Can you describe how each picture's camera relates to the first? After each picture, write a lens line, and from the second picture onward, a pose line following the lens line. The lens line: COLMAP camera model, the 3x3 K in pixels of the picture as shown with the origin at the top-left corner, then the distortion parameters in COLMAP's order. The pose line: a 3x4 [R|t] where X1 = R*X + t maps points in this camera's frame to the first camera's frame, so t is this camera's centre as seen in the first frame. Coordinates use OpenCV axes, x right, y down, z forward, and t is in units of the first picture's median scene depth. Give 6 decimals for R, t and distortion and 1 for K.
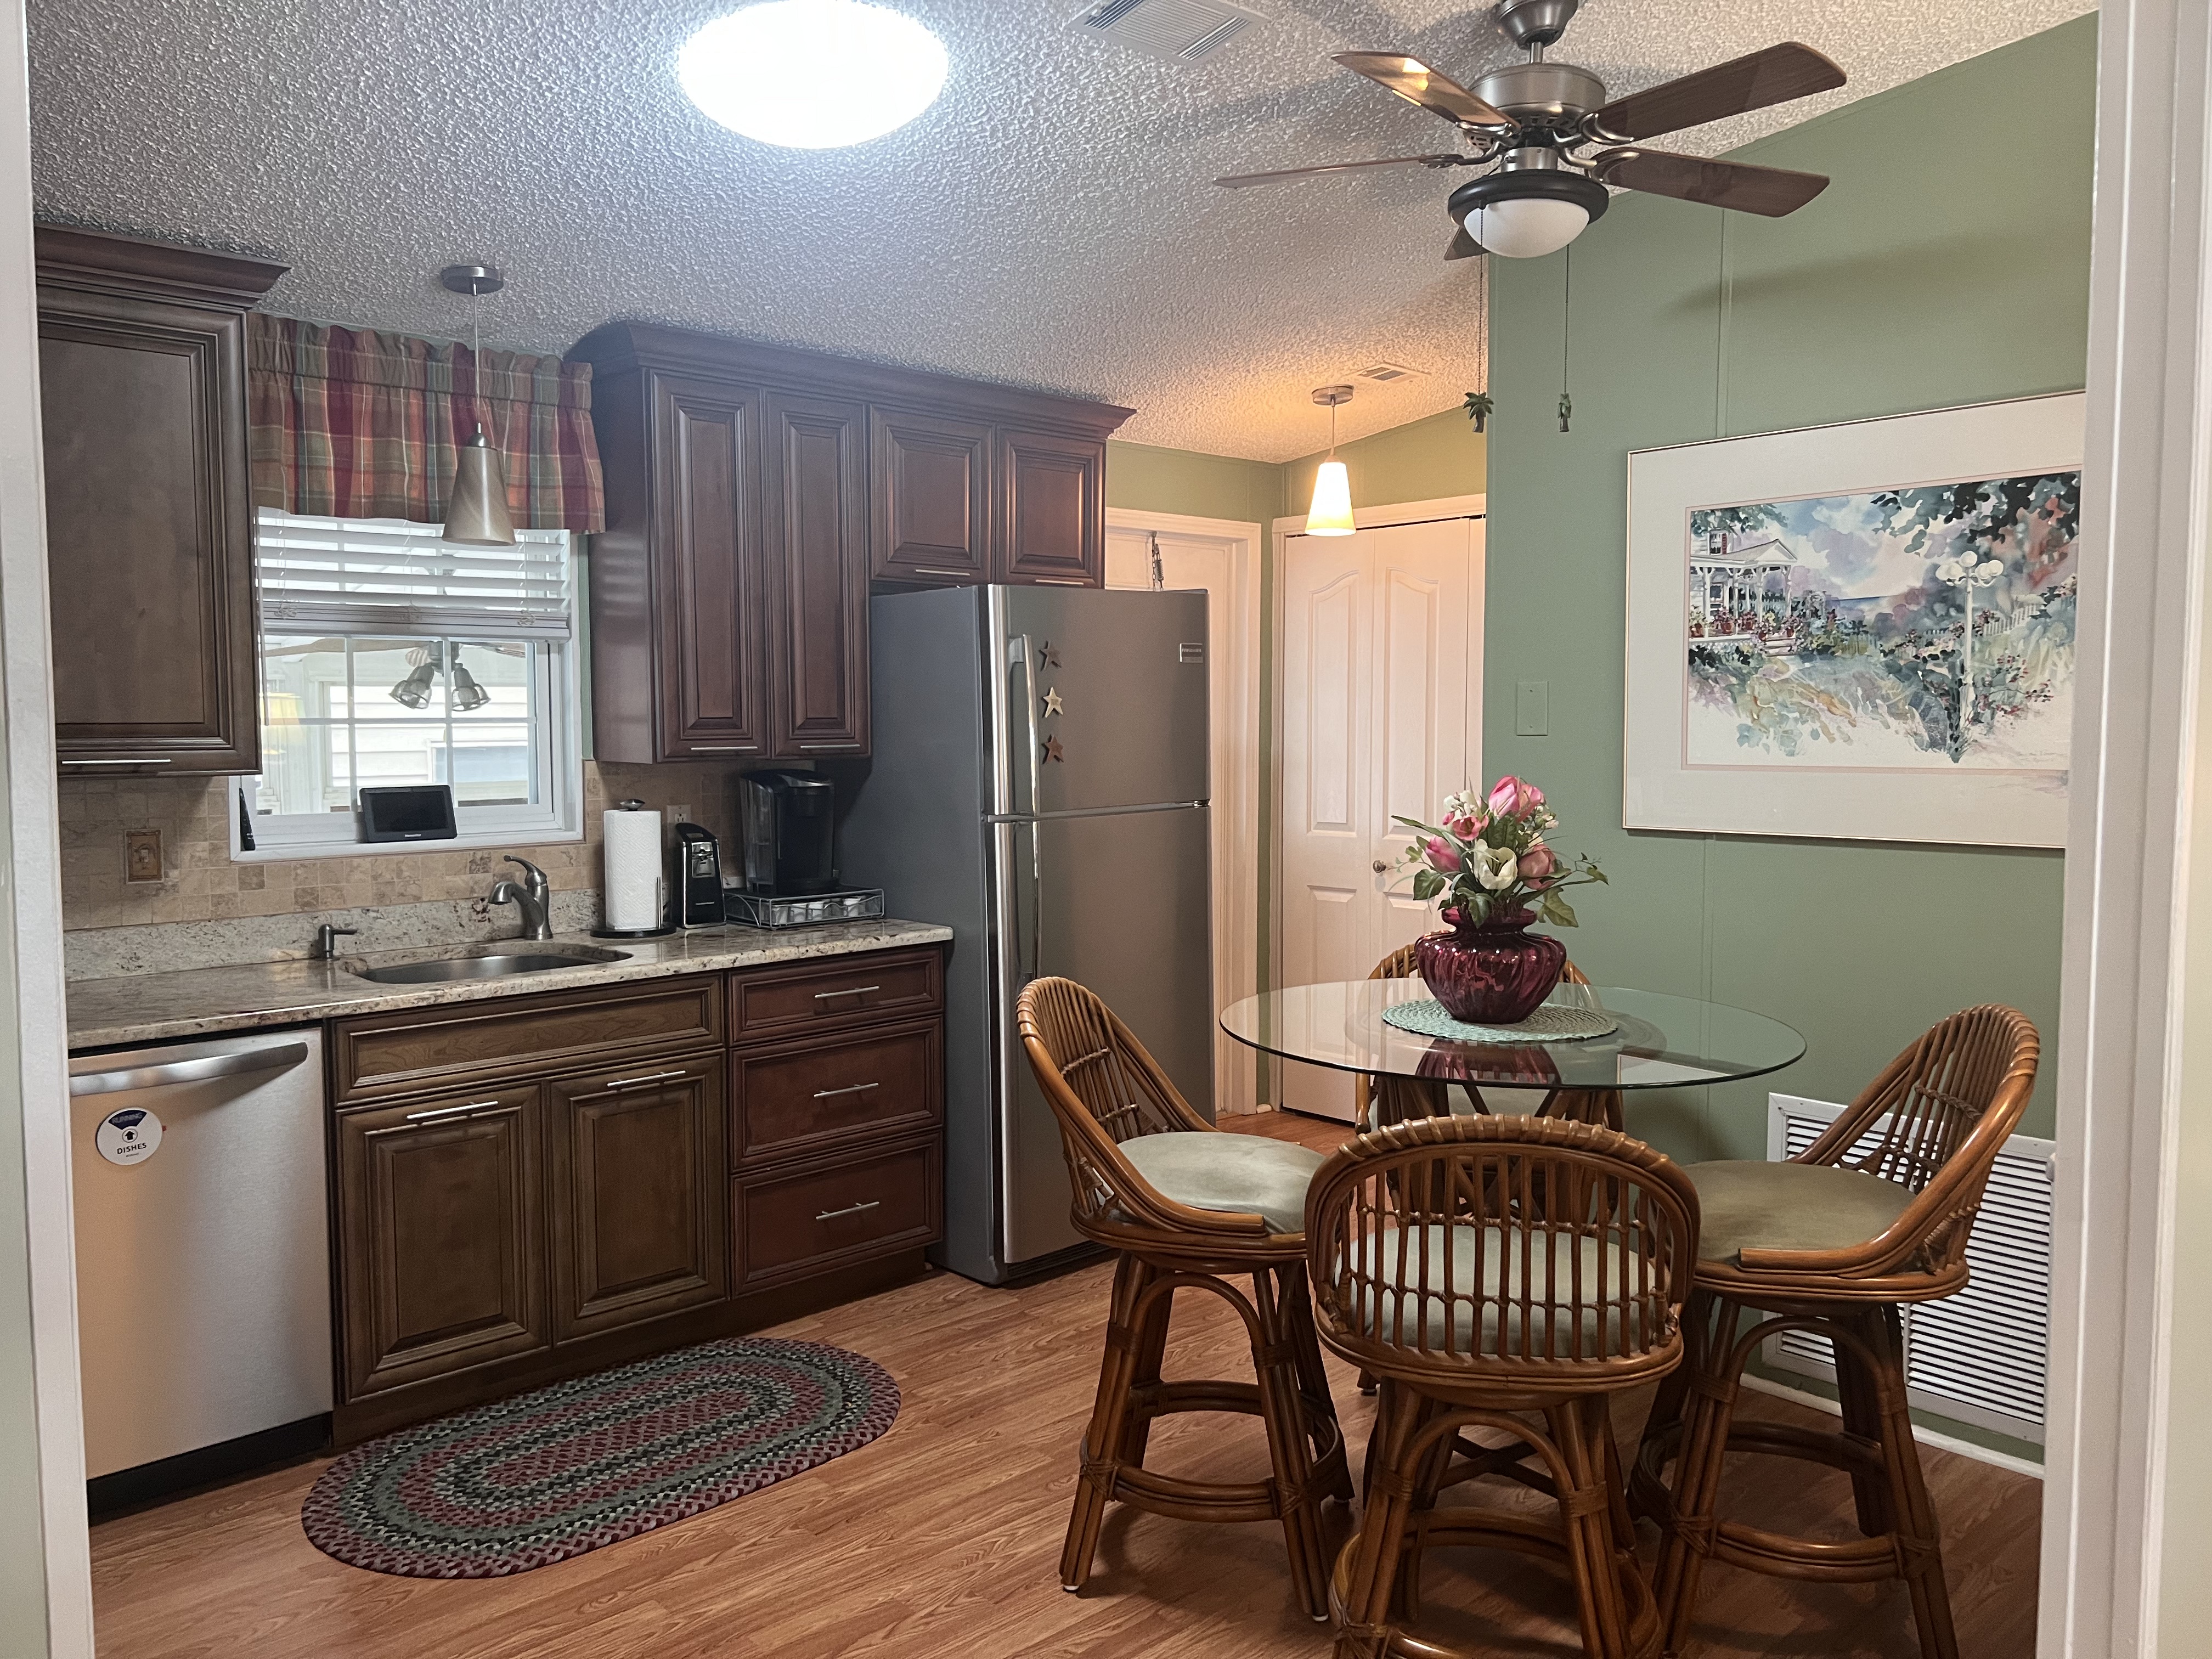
lens RADIAL K [[1671.5, 0, 1102.0], [0, 1671.5, 819.6], [0, 0, 1]] dist [0.052051, 0.000266]
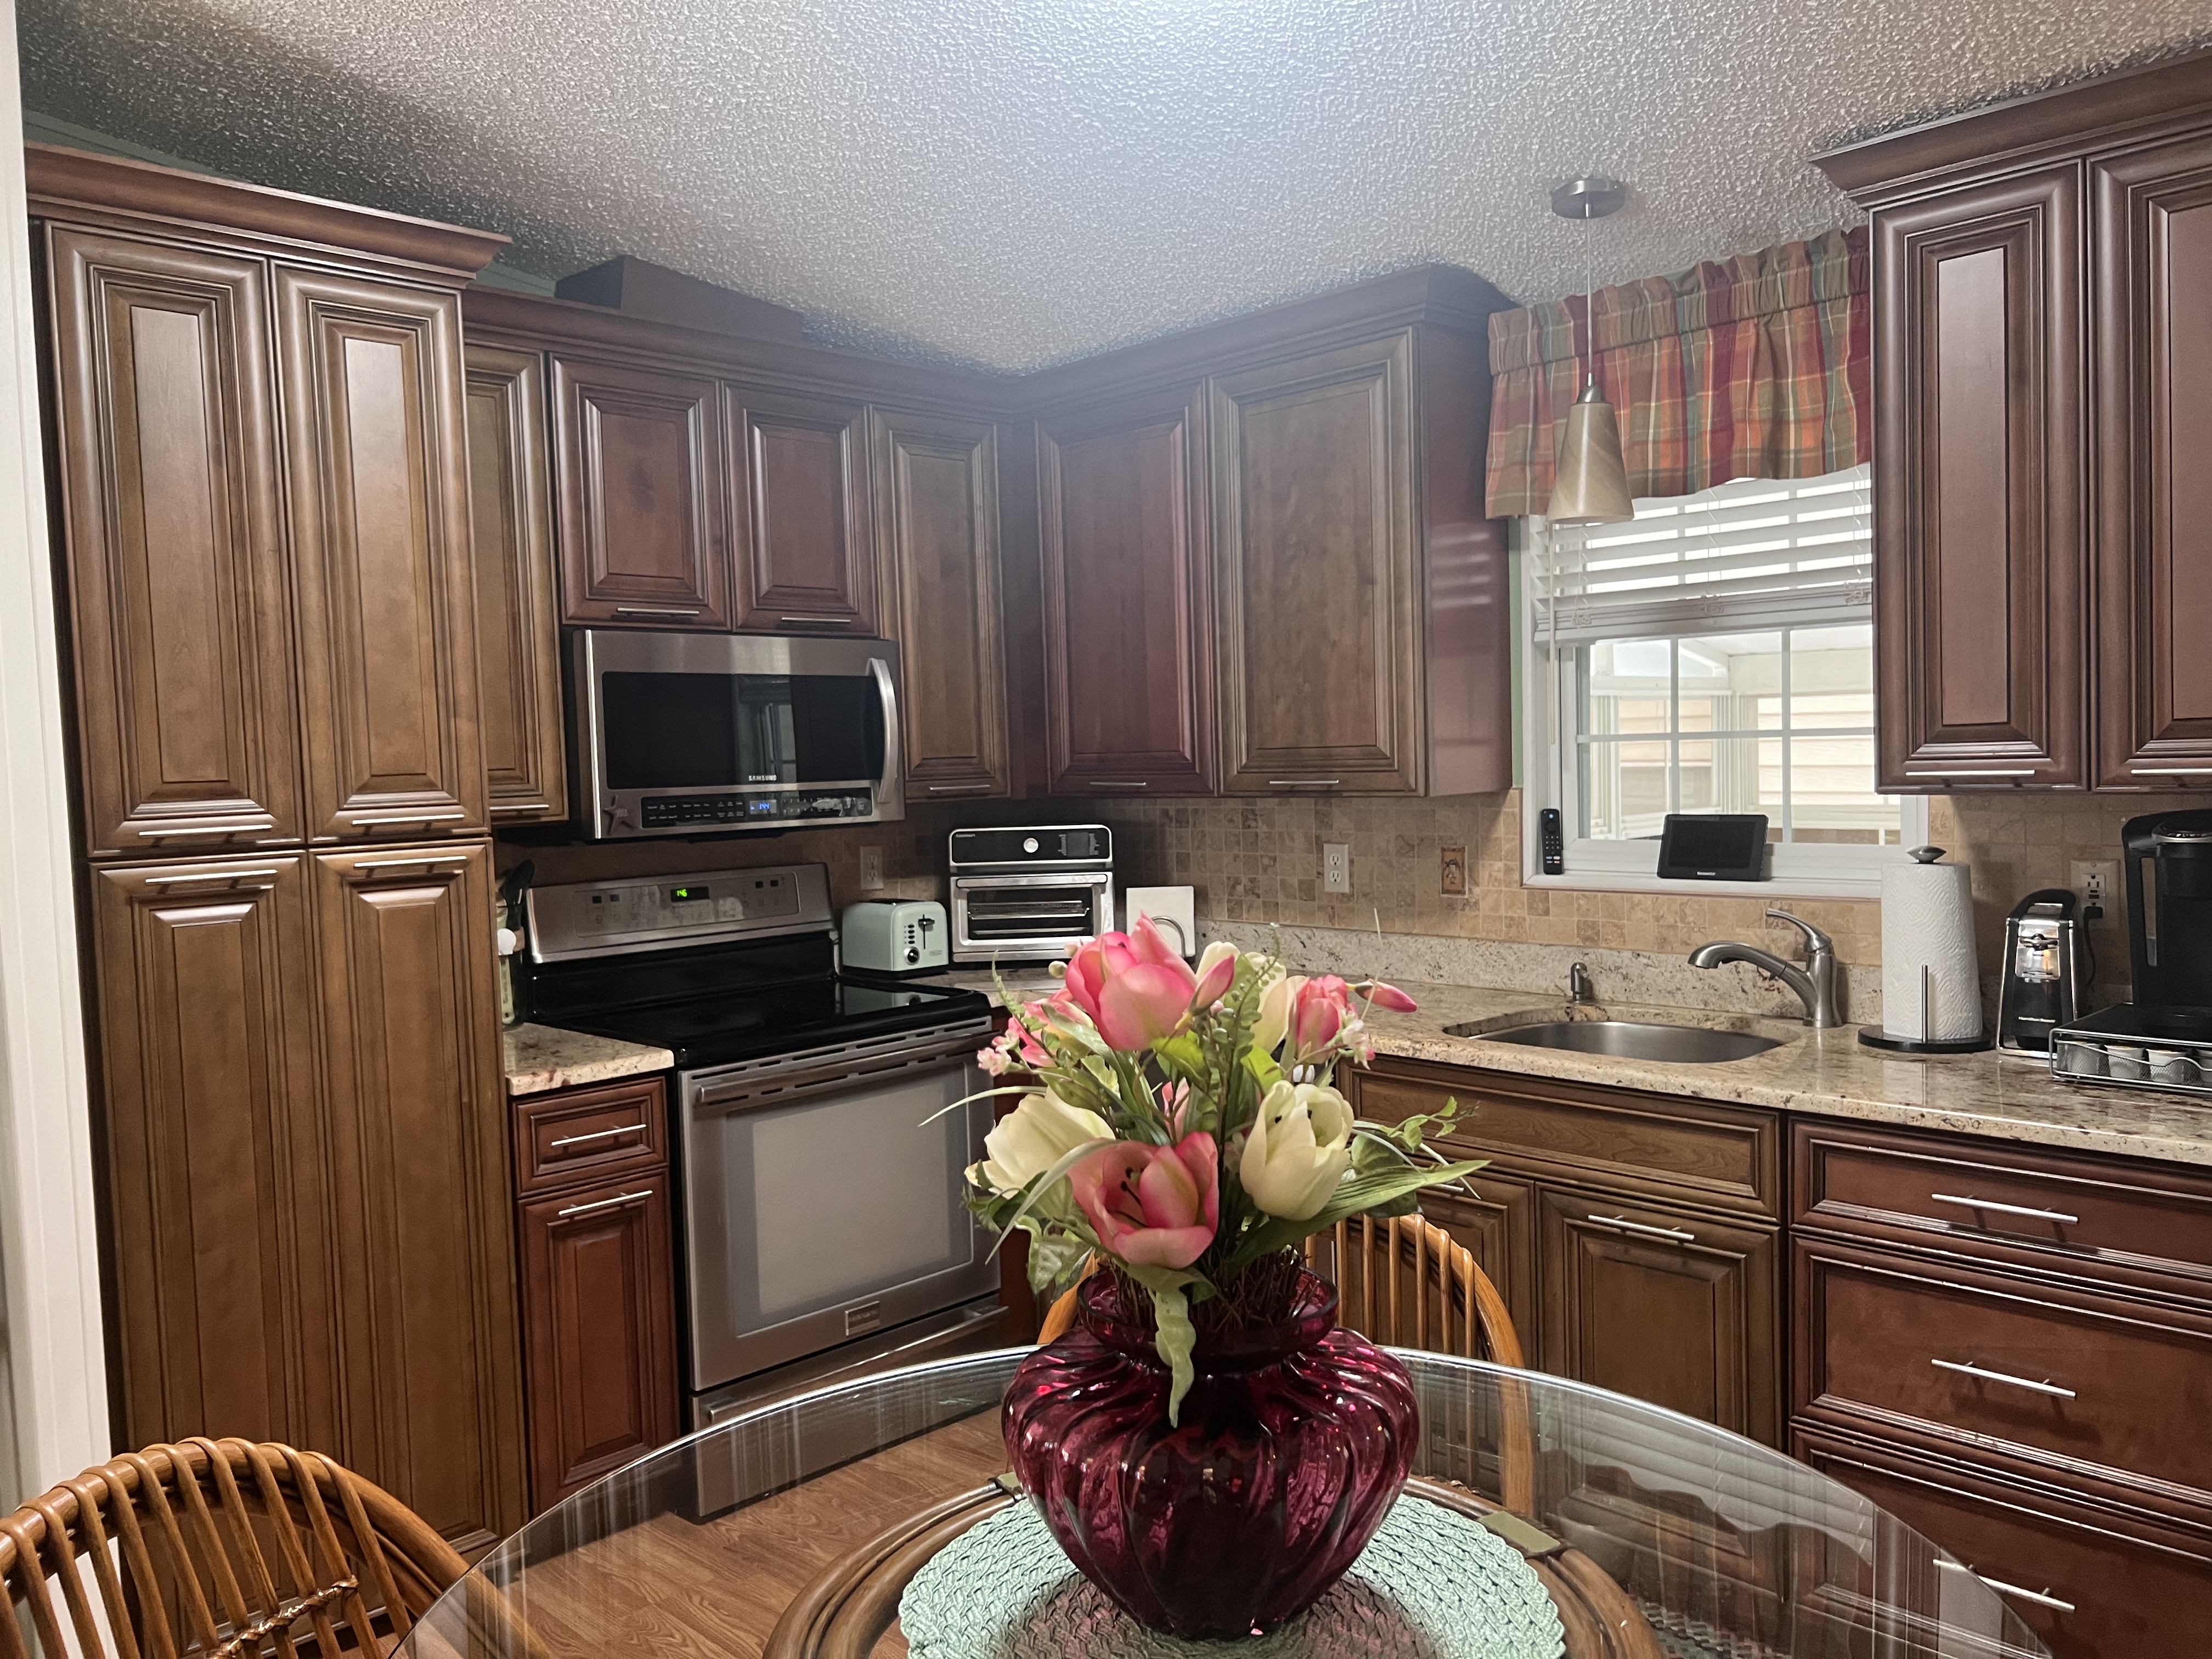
lens RADIAL K [[1671.5, 0, 1104.6], [0, 1671.5, 840.0], [0, 0, 1]] dist [0.052051, 0.000266]
pose [[0.028282, 0.057089, -0.997968, 0.428467], [-0.037260, 0.997734, 0.056020, -0.044530], [0.998905, 0.035600, 0.030345, 0.713345]]
